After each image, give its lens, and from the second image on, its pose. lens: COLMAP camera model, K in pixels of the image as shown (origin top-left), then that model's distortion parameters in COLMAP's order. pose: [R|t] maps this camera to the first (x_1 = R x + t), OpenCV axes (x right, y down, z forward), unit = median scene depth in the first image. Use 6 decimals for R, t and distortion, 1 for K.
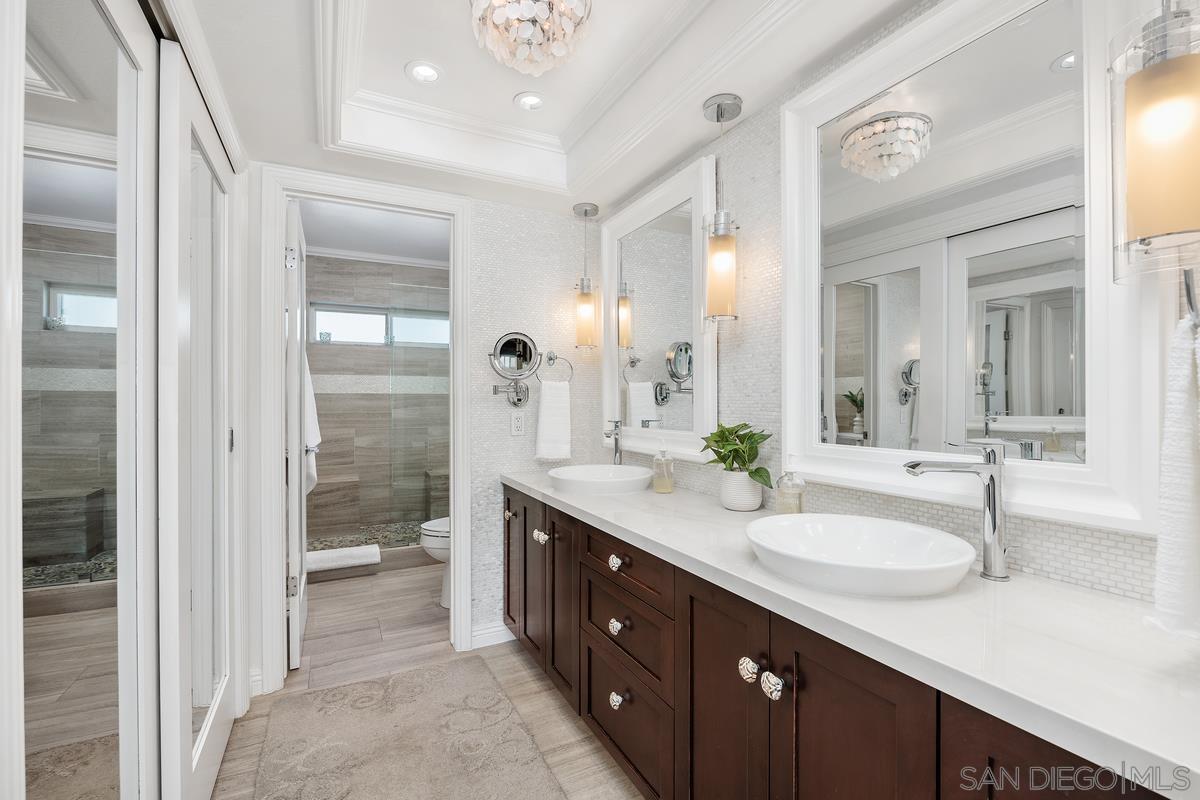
lens RADIAL K [[525.8, 0, 598.3], [0, 525.8, 400.1], [0, 0, 1]] dist [0.000509, -0.000016]
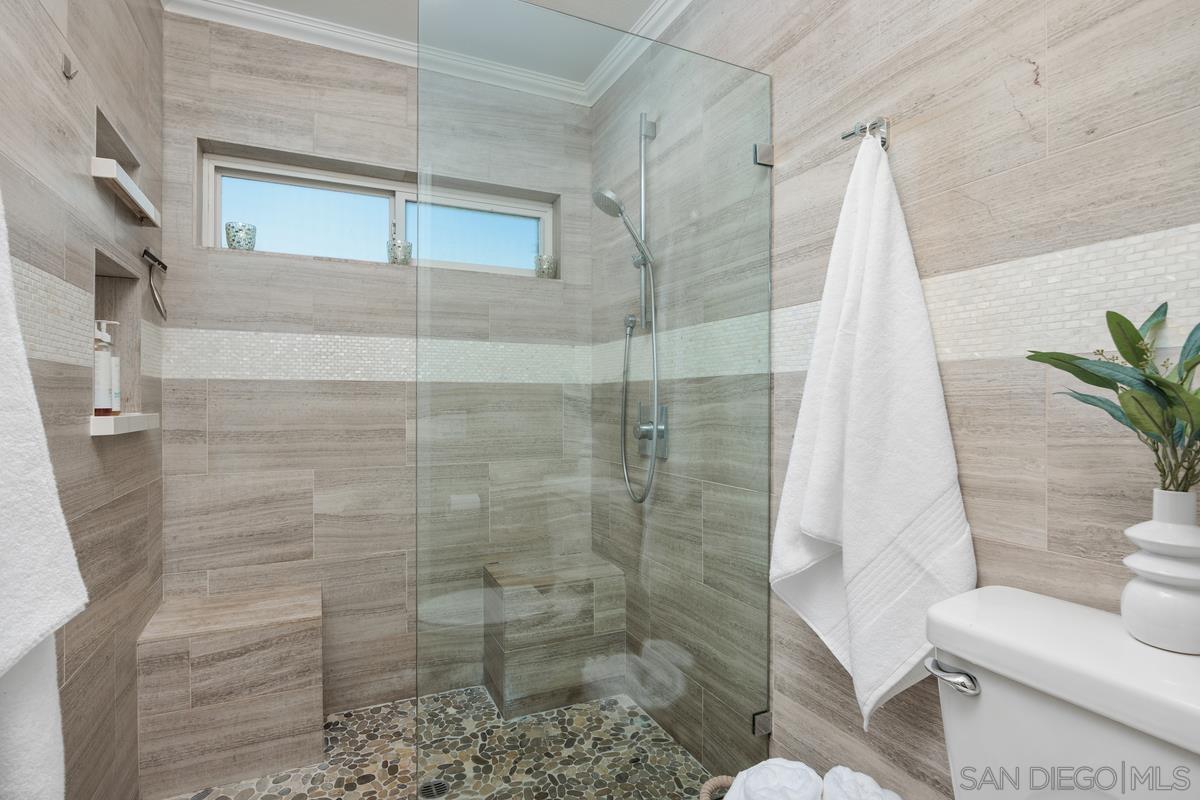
lens RADIAL K [[595.3, 0, 601.6], [0, 595.3, 401.7], [0, 0, 1]] dist [-0.004346, 0.000273]
pose [[0.999874, 0.002395, -0.015681, -0.238485], [-0.002341, 0.999991, 0.003493, 0.001407], [0.015689, -0.003456, 0.999871, 0.552726]]
